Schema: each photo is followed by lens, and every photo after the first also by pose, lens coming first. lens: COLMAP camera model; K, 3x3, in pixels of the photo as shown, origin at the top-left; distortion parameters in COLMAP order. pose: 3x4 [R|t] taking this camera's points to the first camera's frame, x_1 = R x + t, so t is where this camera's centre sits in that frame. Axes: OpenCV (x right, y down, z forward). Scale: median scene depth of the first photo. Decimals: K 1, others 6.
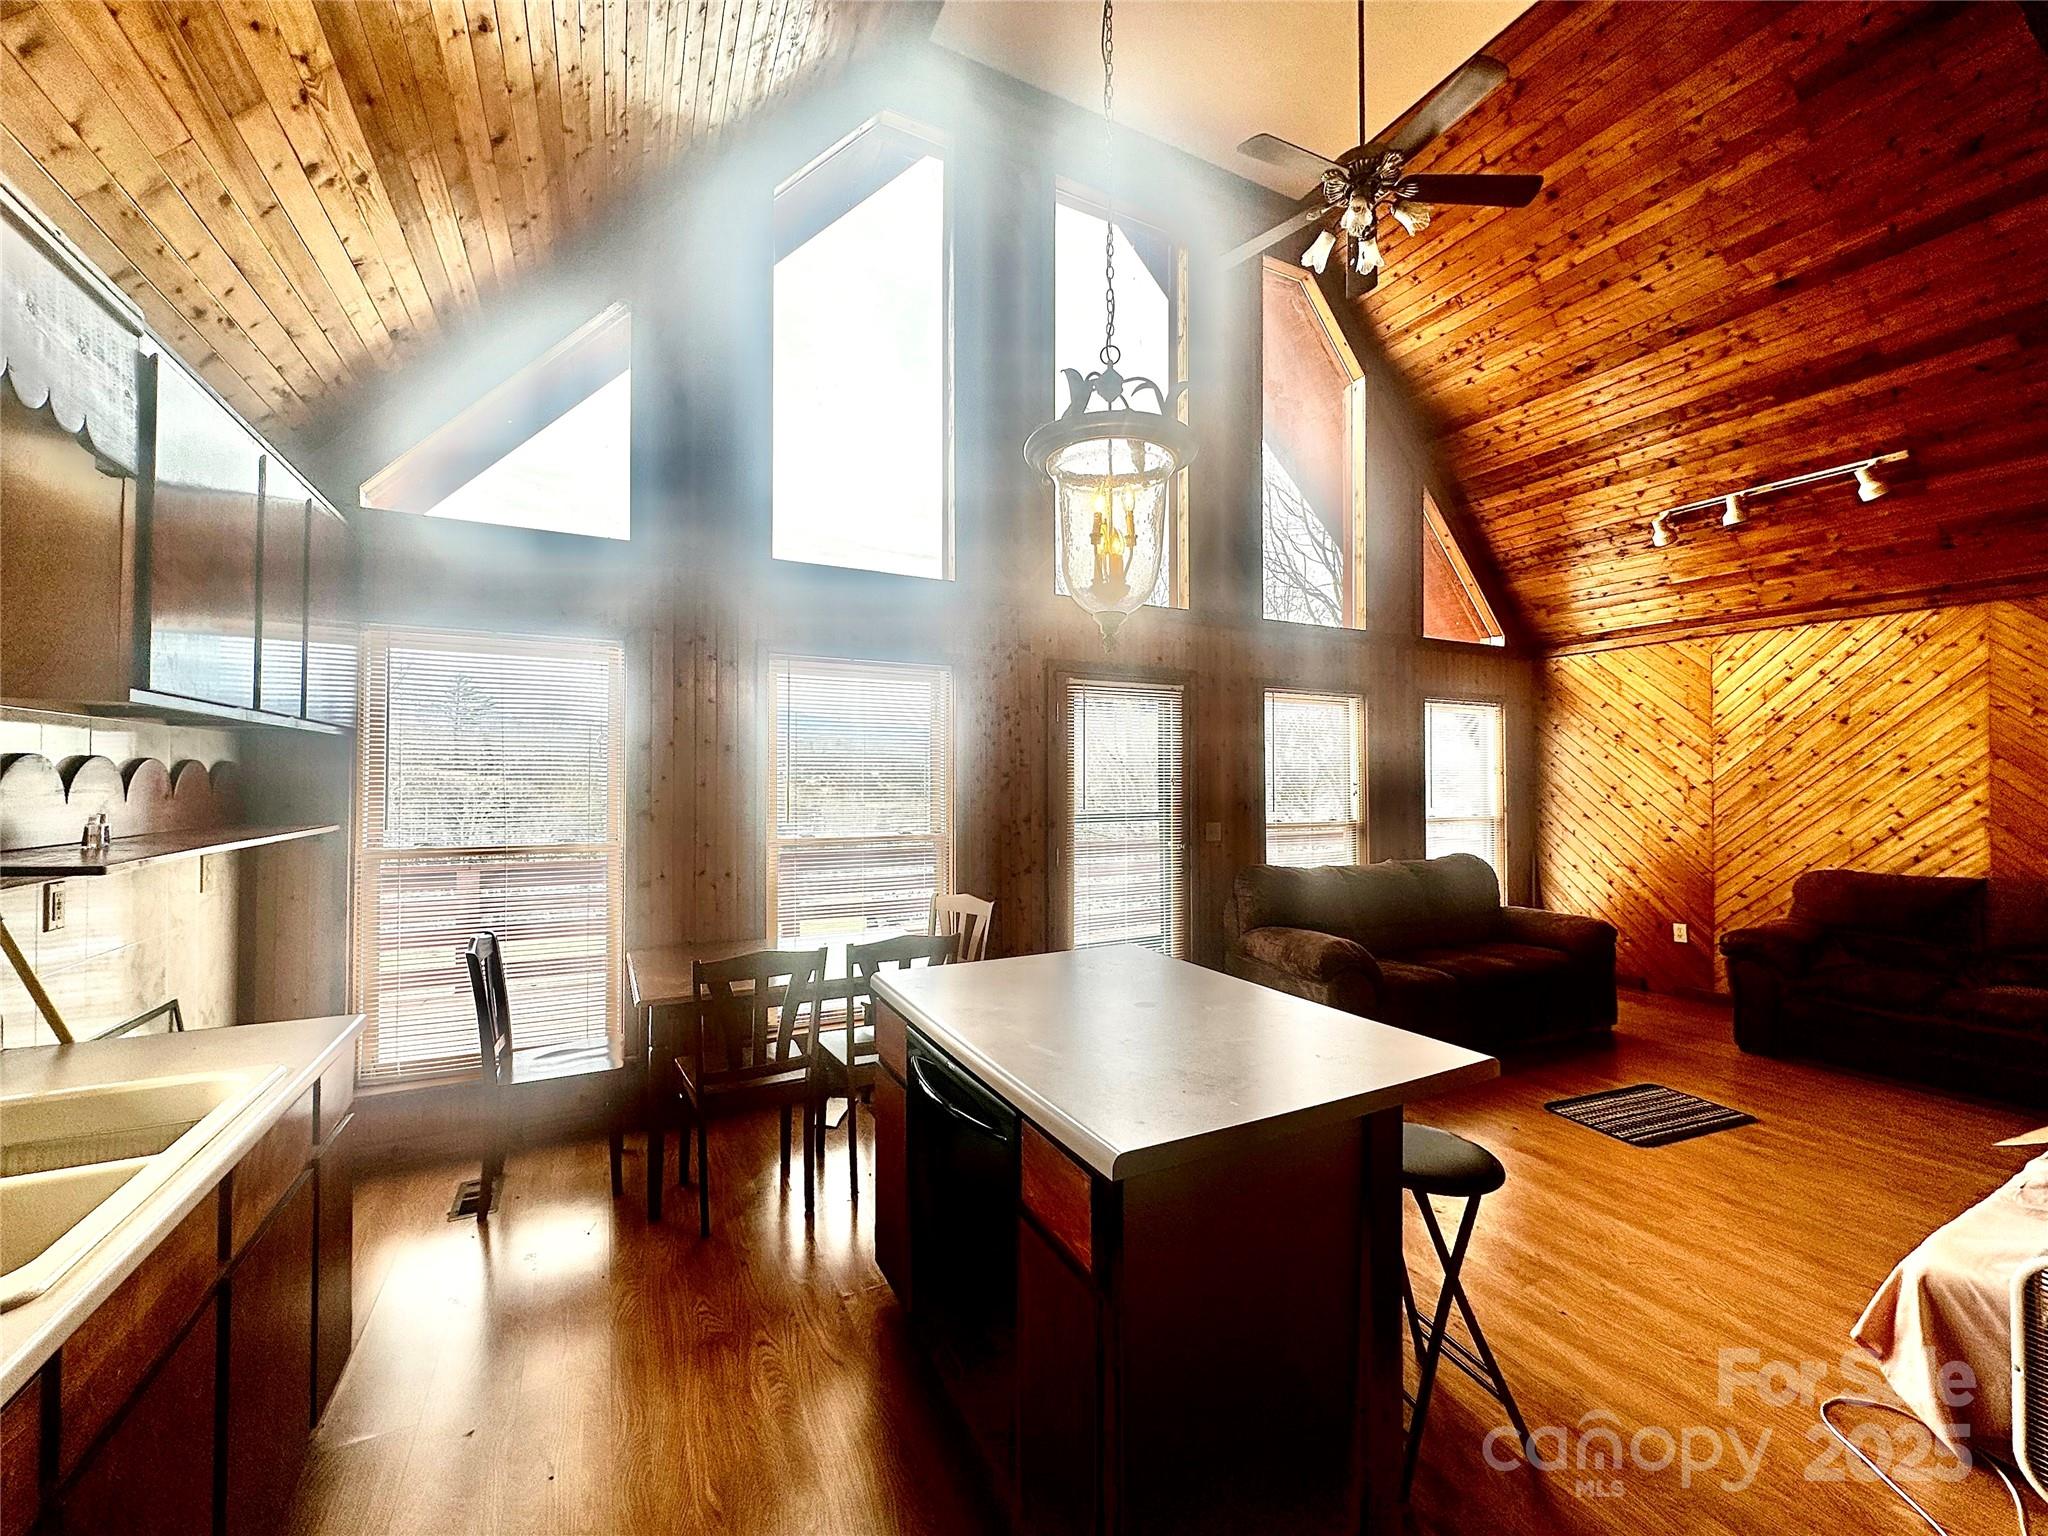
lens RADIAL K [[824.0, 0, 1020.3], [0, 824.0, 765.5], [0, 0, 1]] dist [0.001066, 0.000103]
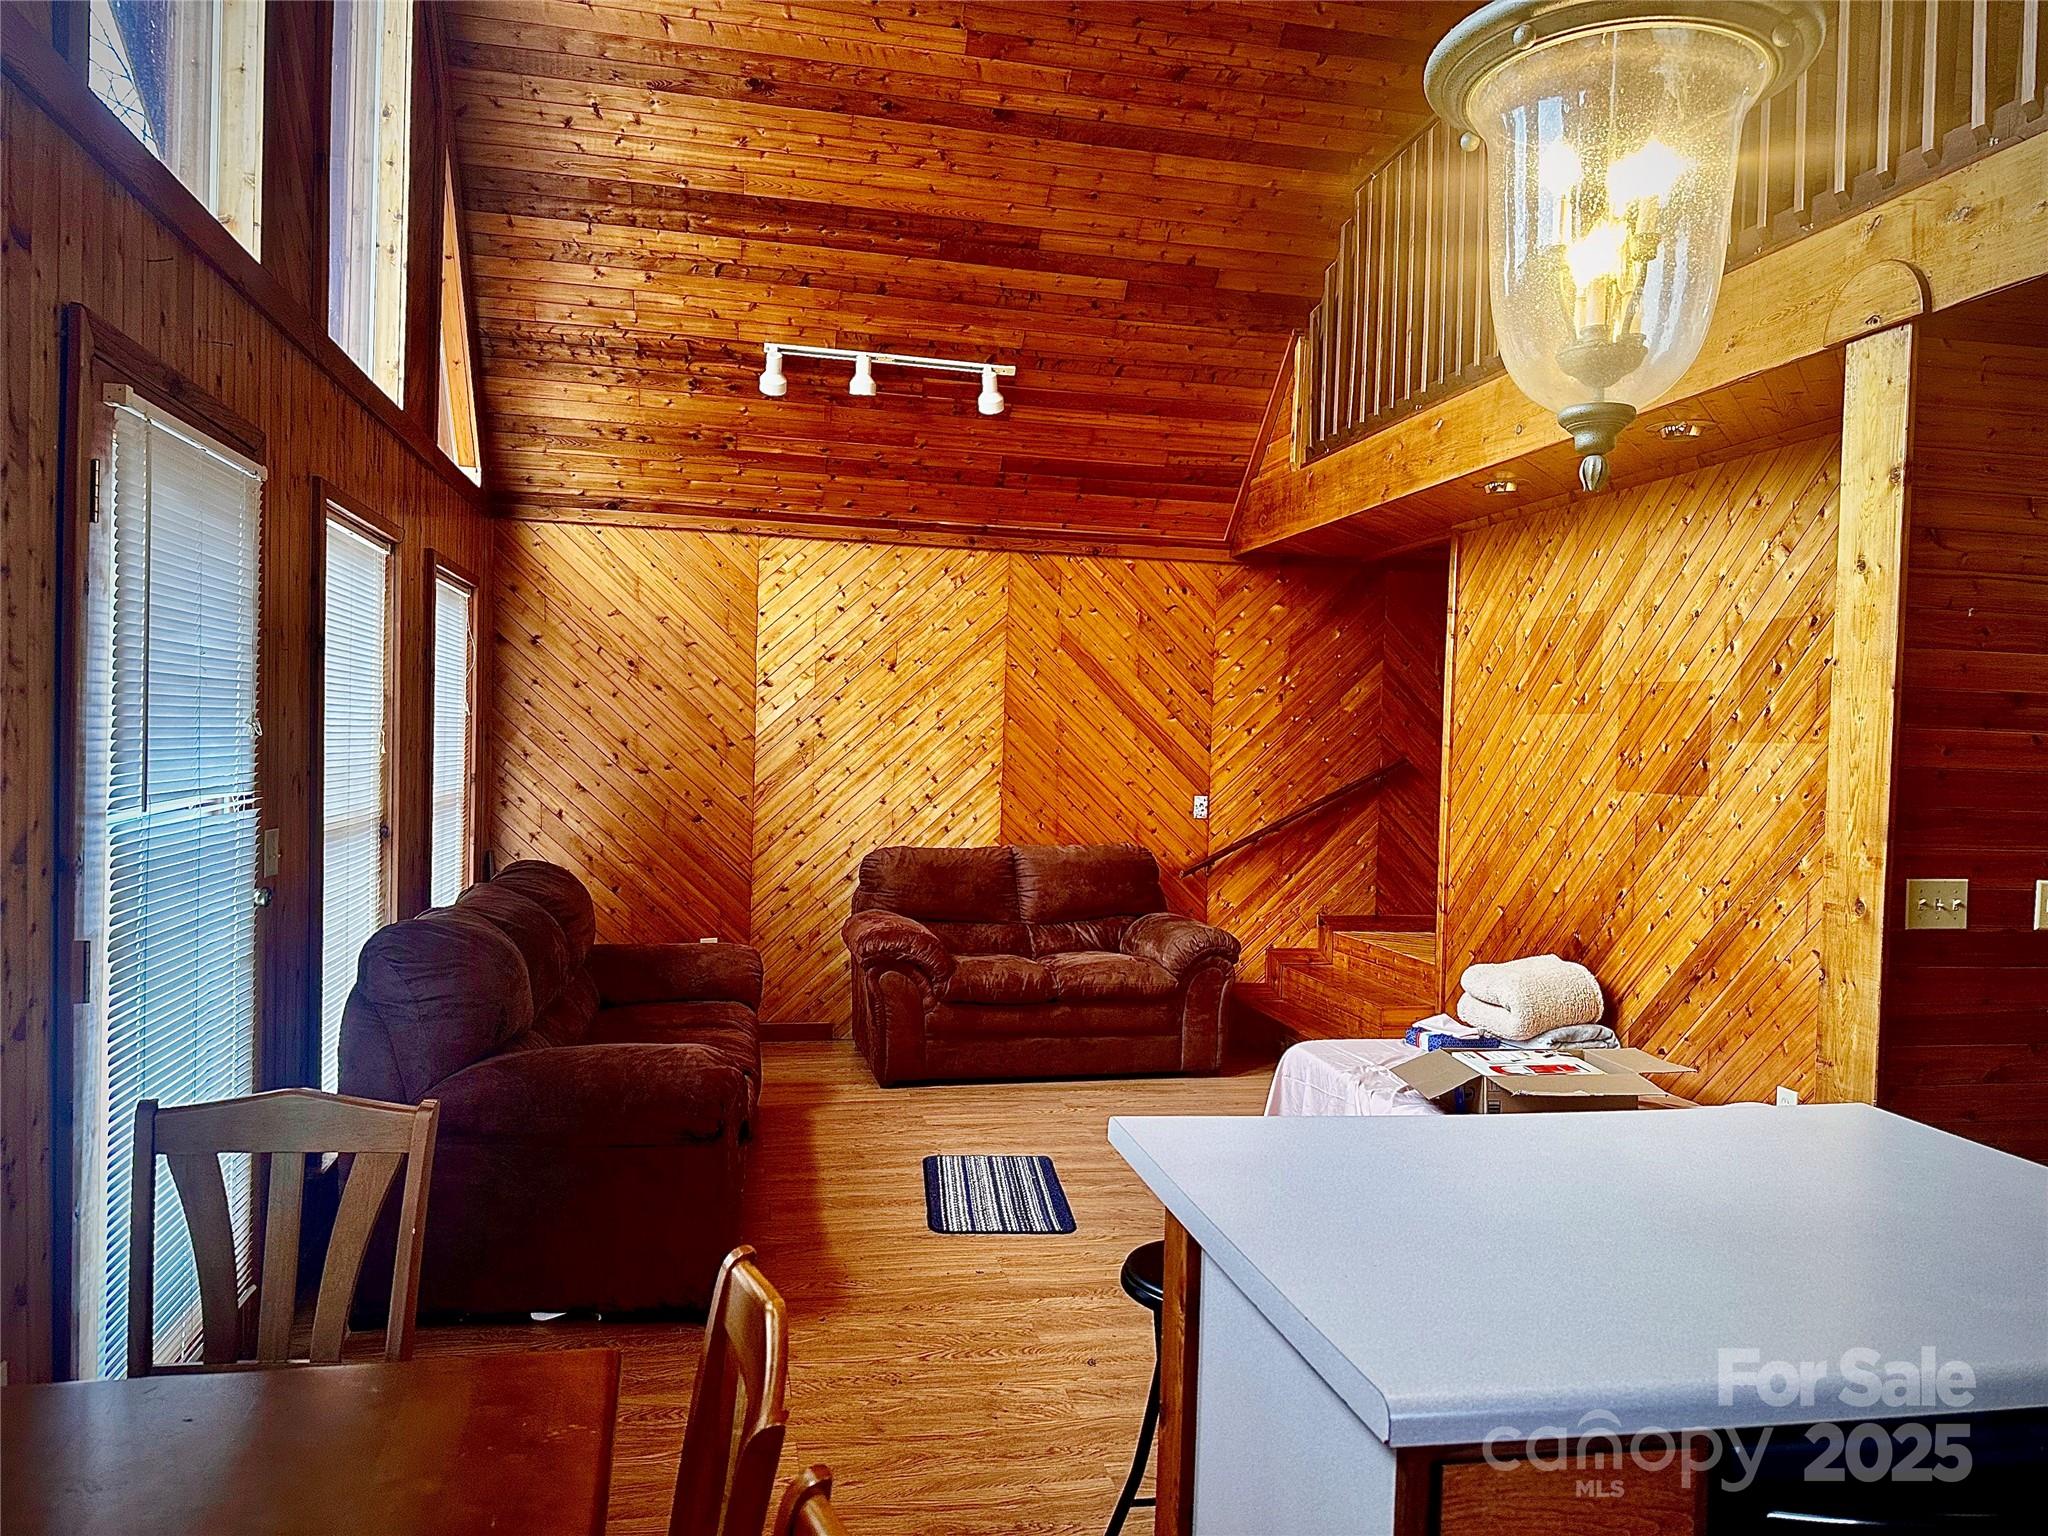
lens RADIAL K [[1395.5, 0, 1023.3], [0, 1395.5, 775.6], [0, 0, 1]] dist [0.060810, -0.058077]
pose [[0.255425, -0.008003, 0.966796, -0.335012], [-0.046527, 0.998705, 0.020559, 0.020243], [-0.965709, -0.050234, 0.254722, 0.526188]]
